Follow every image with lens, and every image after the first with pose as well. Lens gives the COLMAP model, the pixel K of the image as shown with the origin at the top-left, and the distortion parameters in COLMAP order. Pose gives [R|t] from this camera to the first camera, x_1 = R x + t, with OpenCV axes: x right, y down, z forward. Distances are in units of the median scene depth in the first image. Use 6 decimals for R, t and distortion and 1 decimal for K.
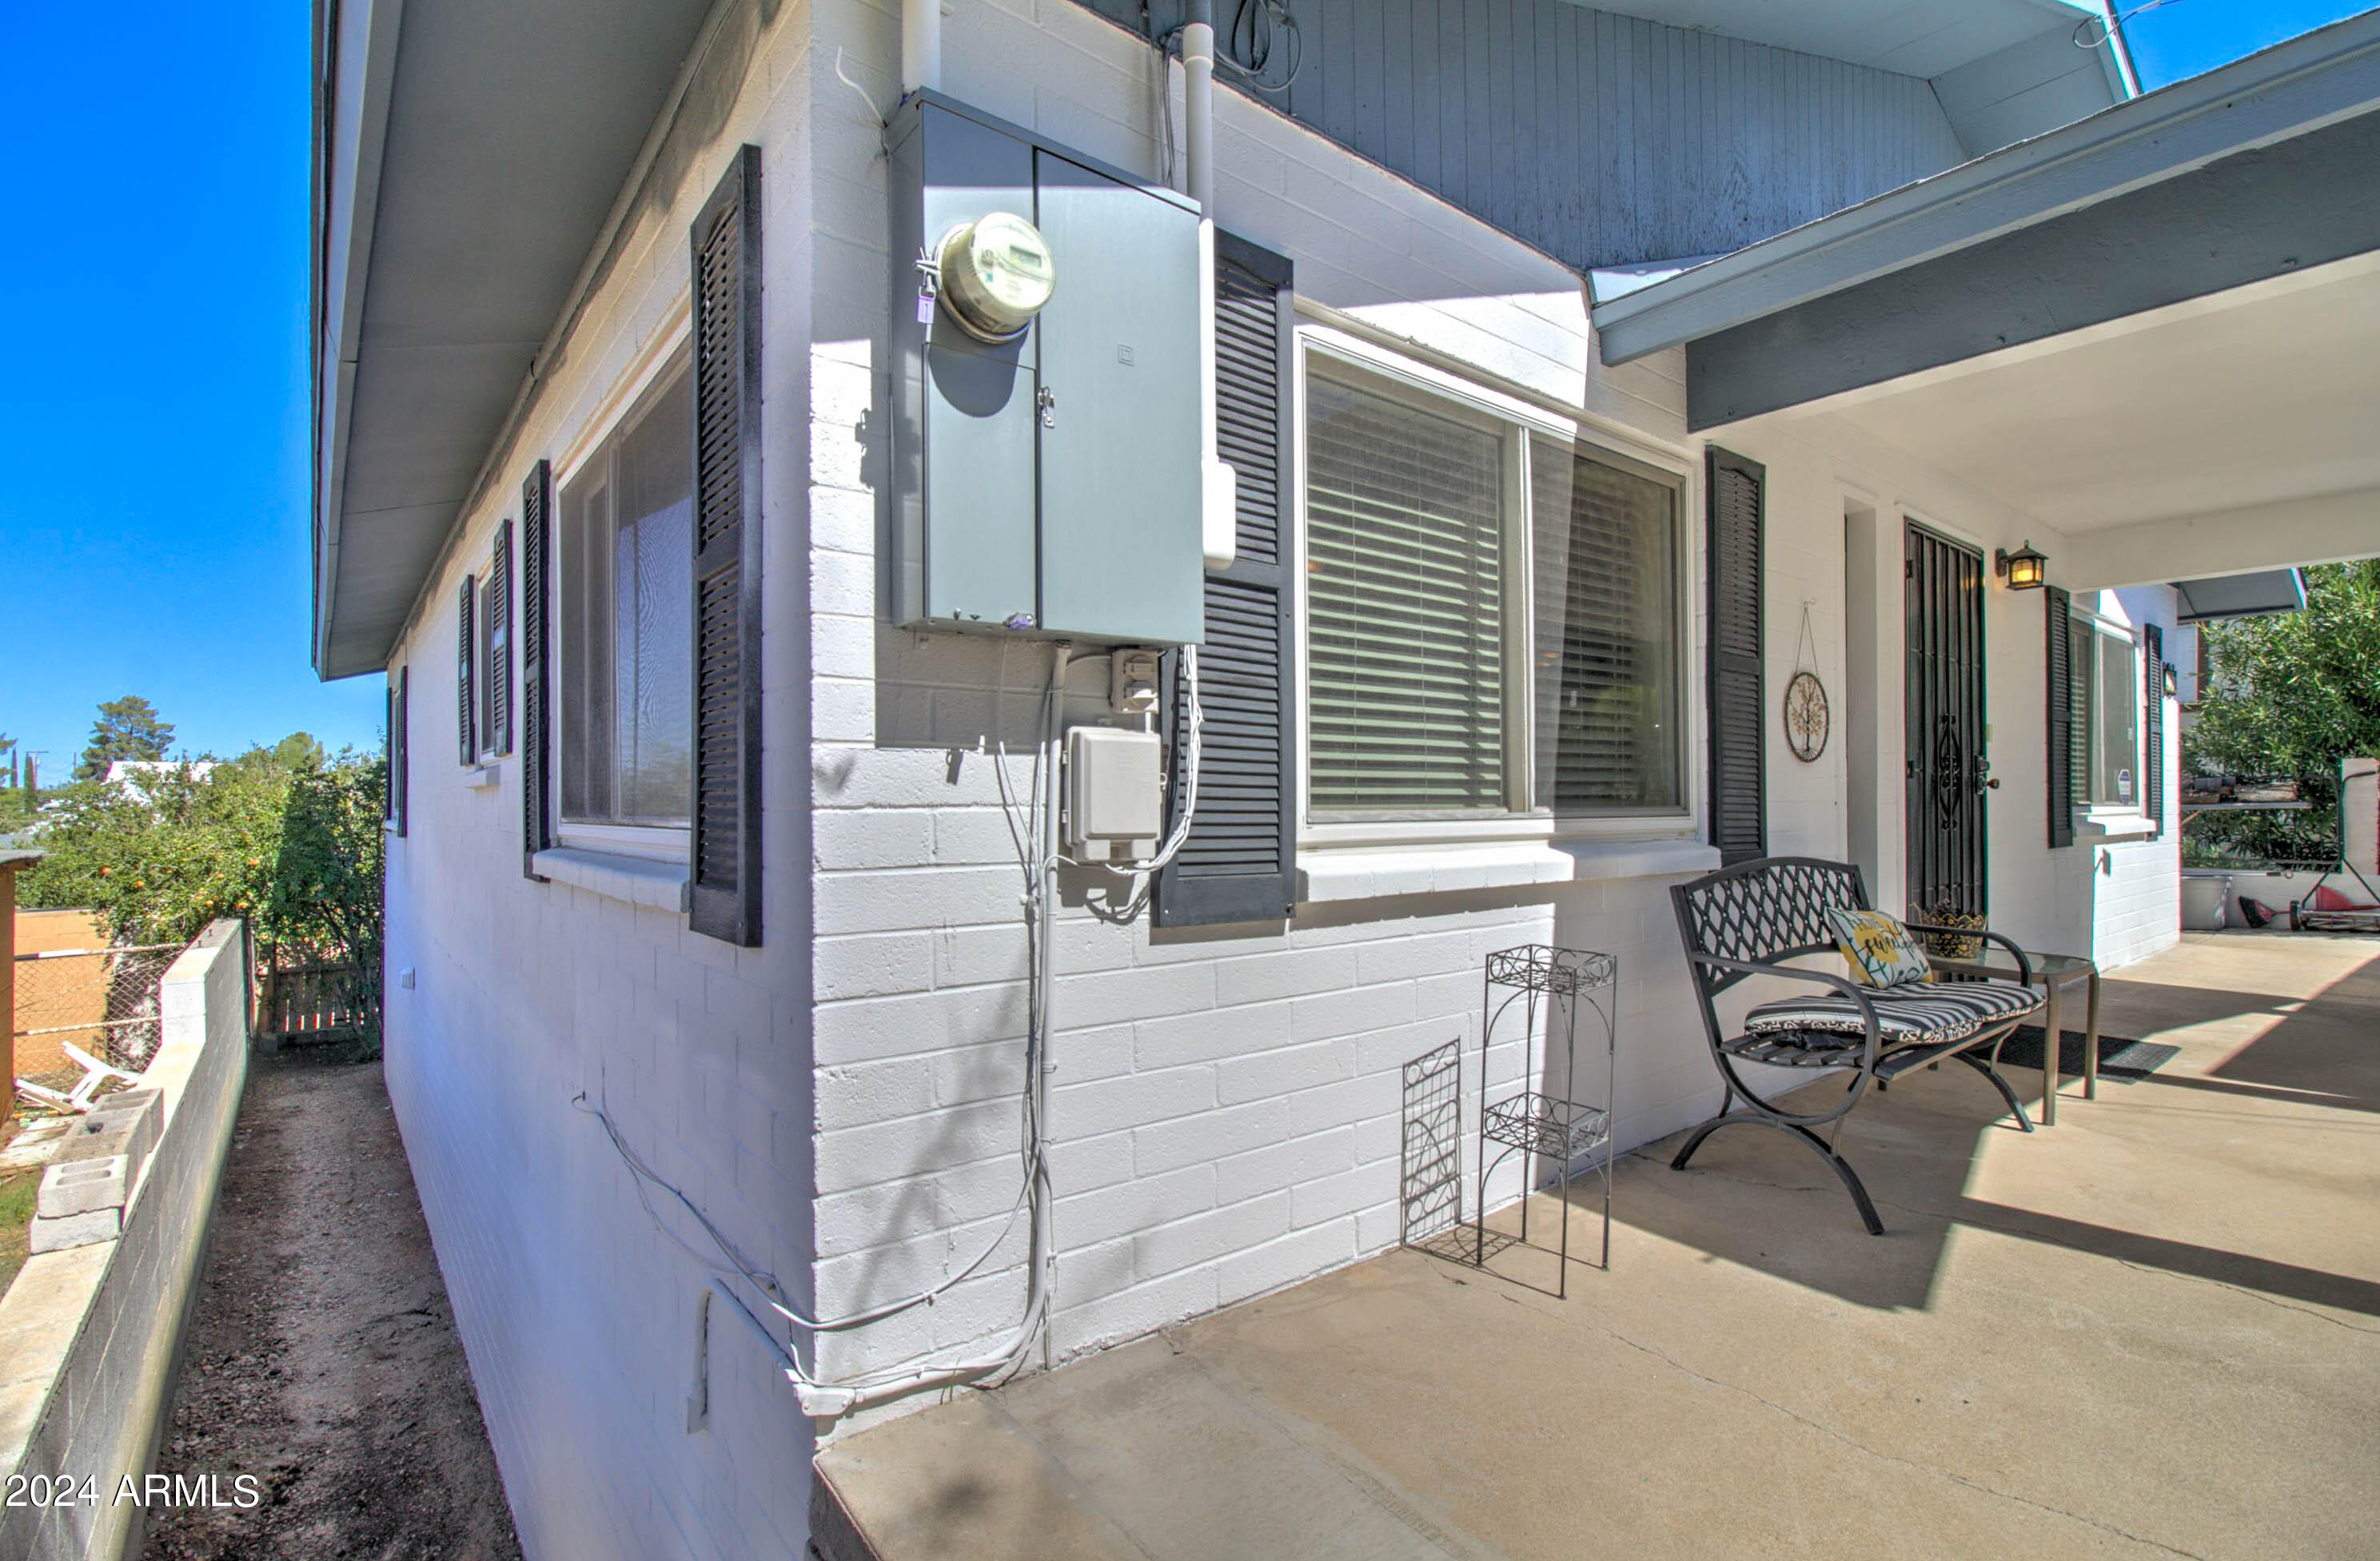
lens RADIAL K [[1099.2, 0, 1213.7], [0, 1099.2, 775.4], [0, 0, 1]] dist [-0.008258, 0.003201]
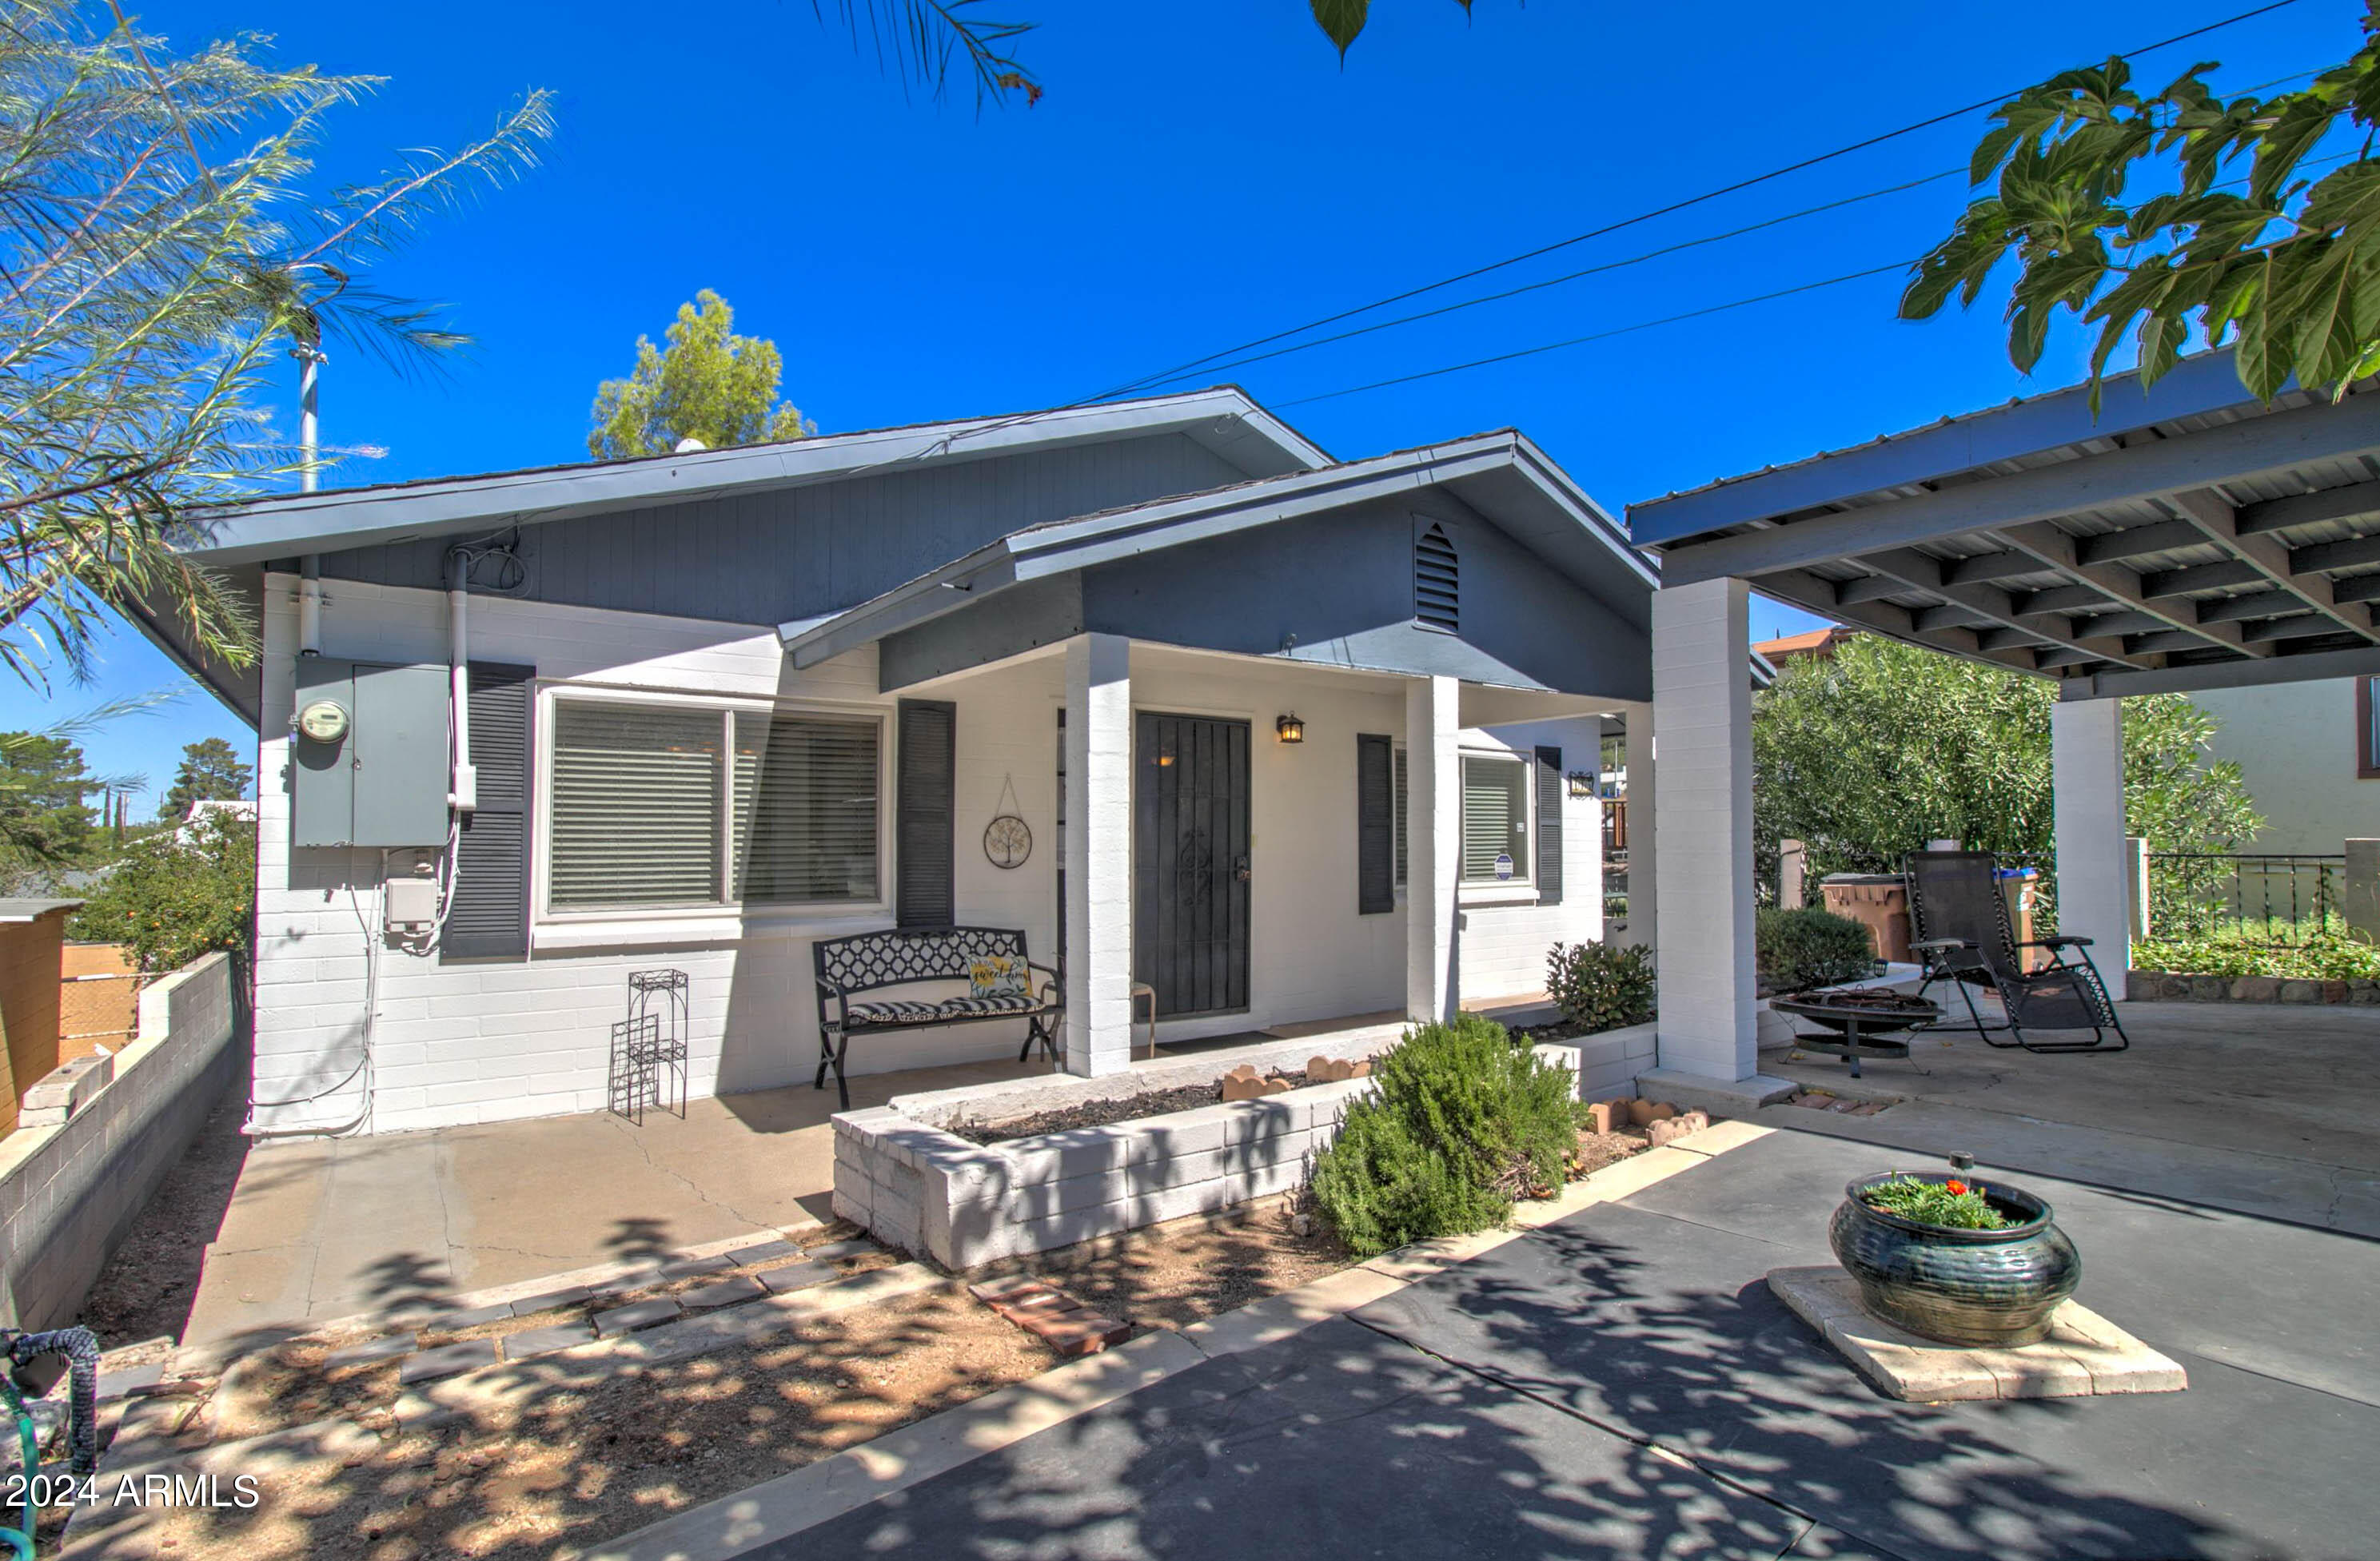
lens RADIAL K [[1099.2, 0, 1189.6], [0, 1099.2, 789.4], [0, 0, 1]] dist [-0.008258, 0.003201]
pose [[0.998704, 0.000387, -0.050892, 1.403432], [-0.001599, 0.999716, -0.023774, -0.145767], [0.050869, 0.023825, 0.998421, -1.085124]]
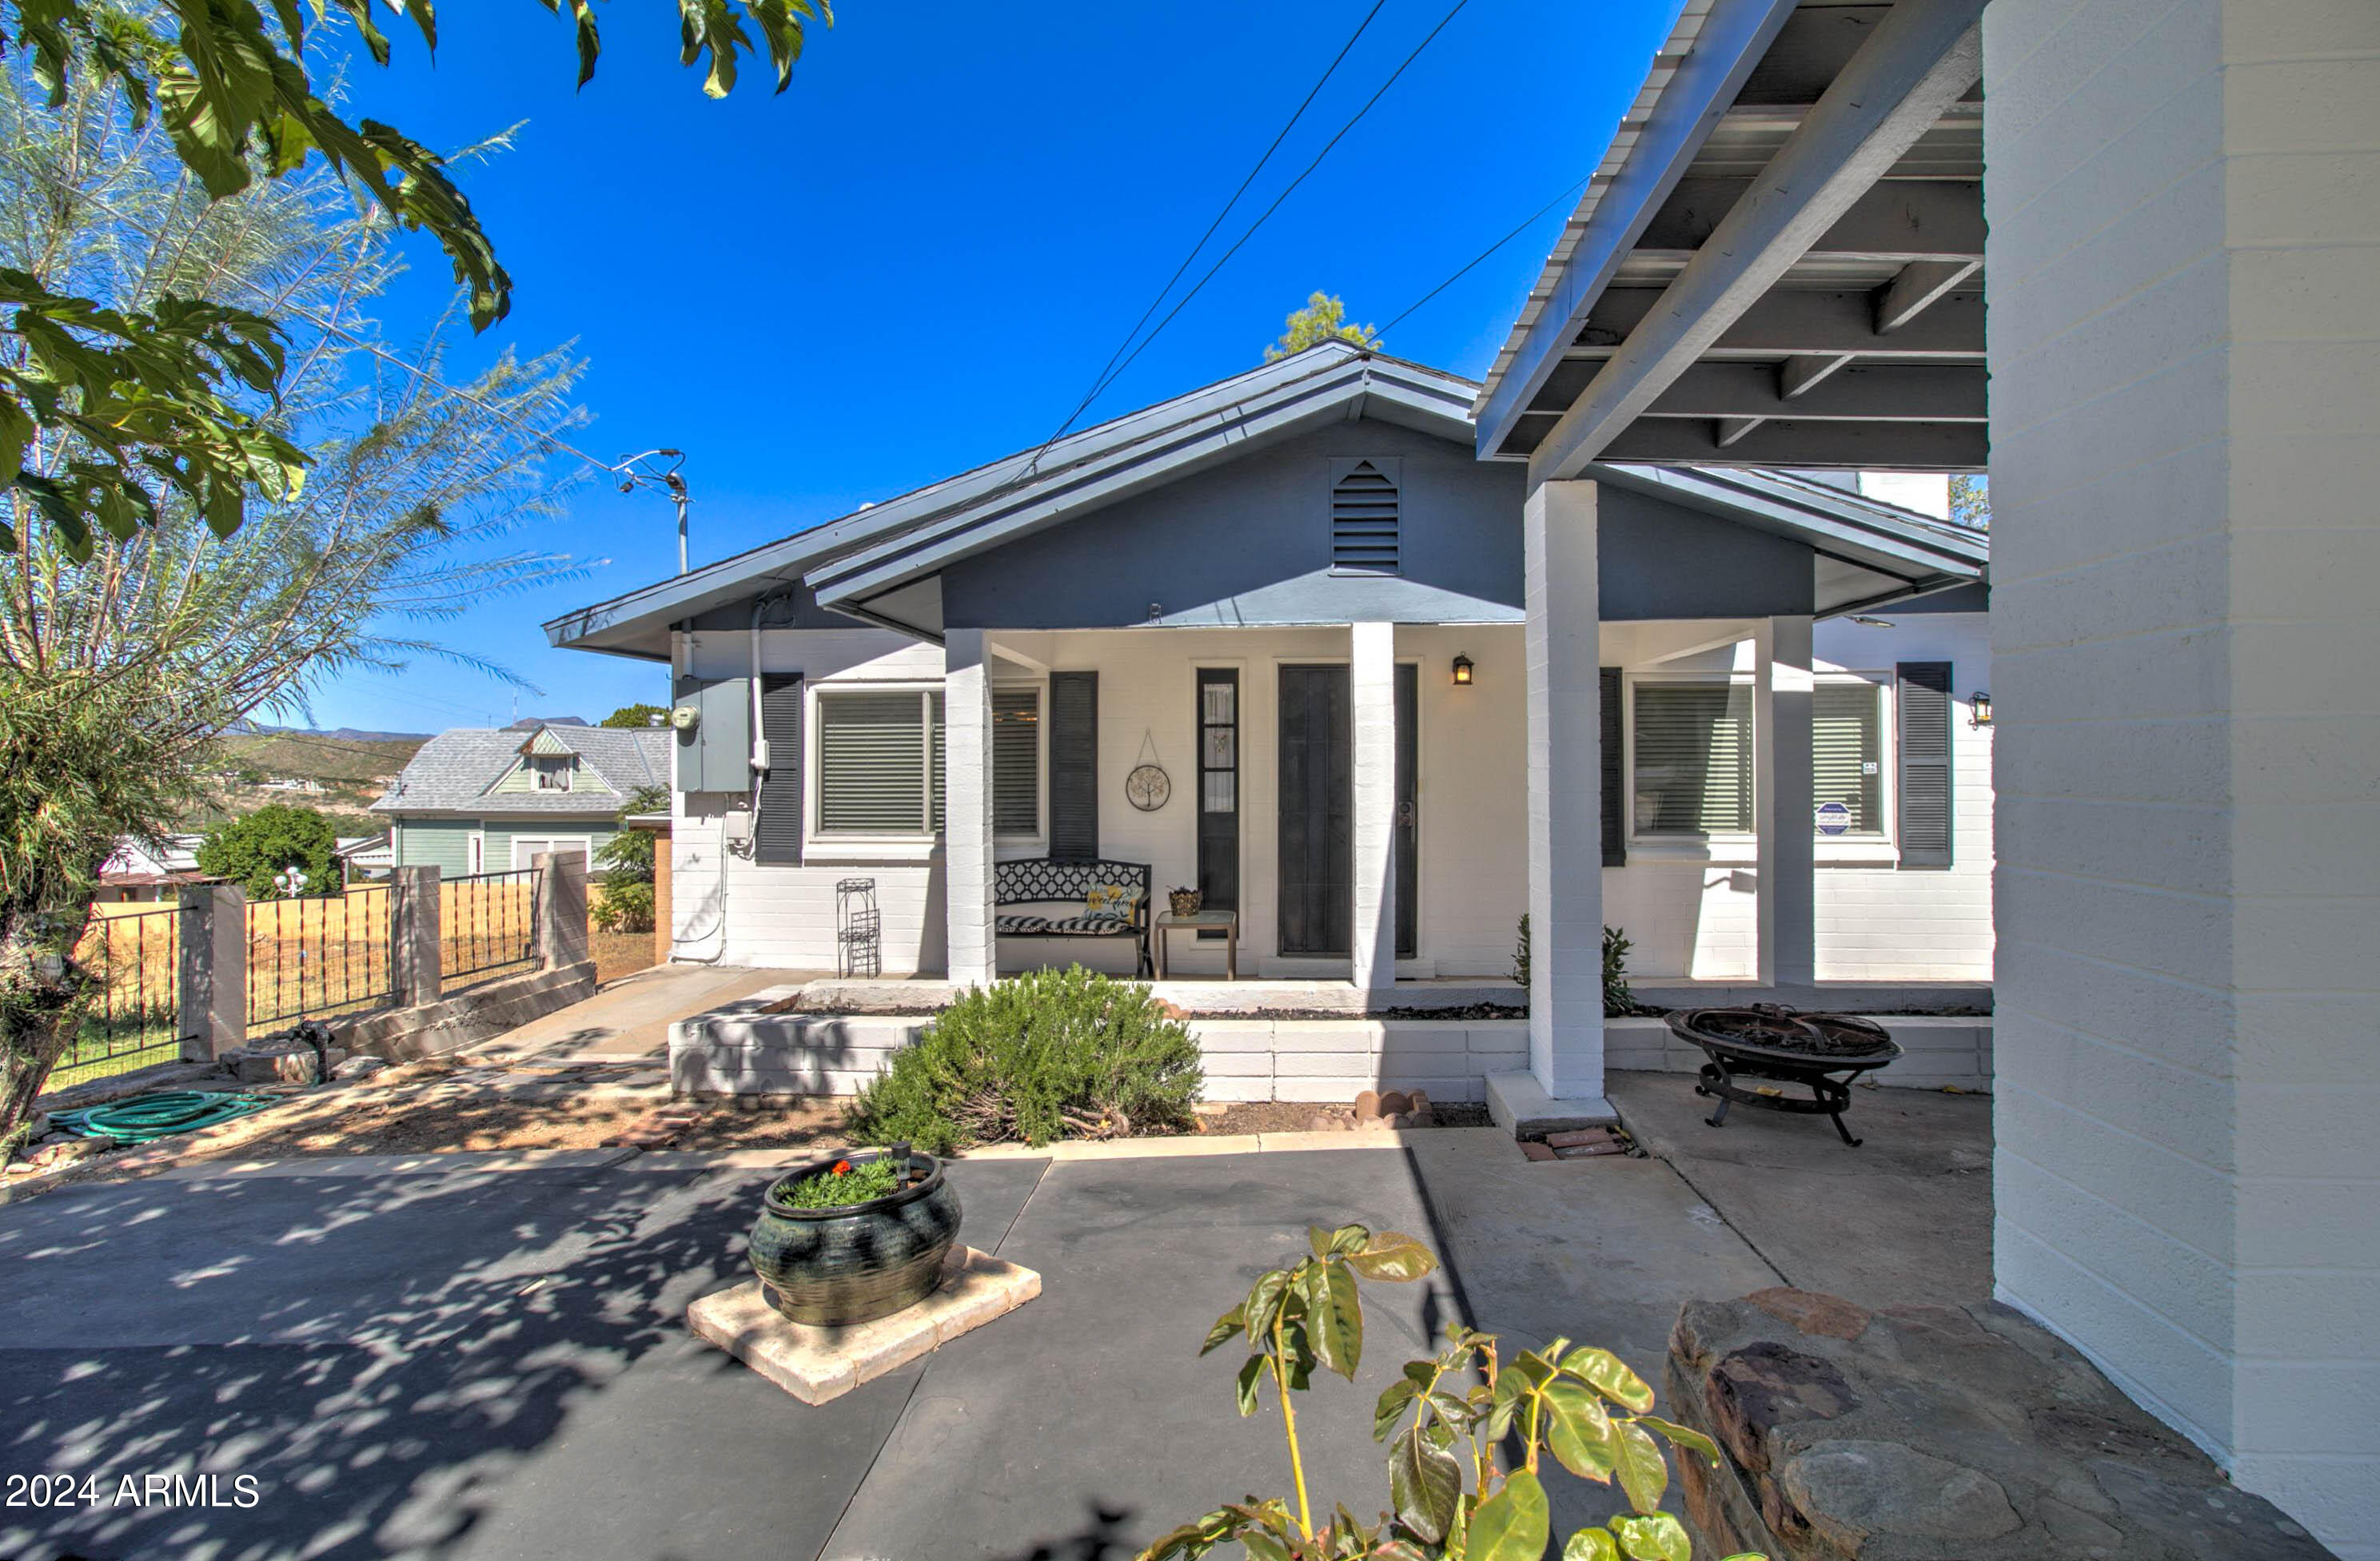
lens RADIAL K [[1099.2, 0, 1289.7], [0, 1099.2, 741.1], [0, 0, 1]] dist [-0.008258, 0.003201]
pose [[0.741650, -0.012444, -0.670671, 3.192907], [0.016520, 0.999864, -0.000284, -0.206114], [0.670583, -0.010868, 0.741755, -0.479718]]
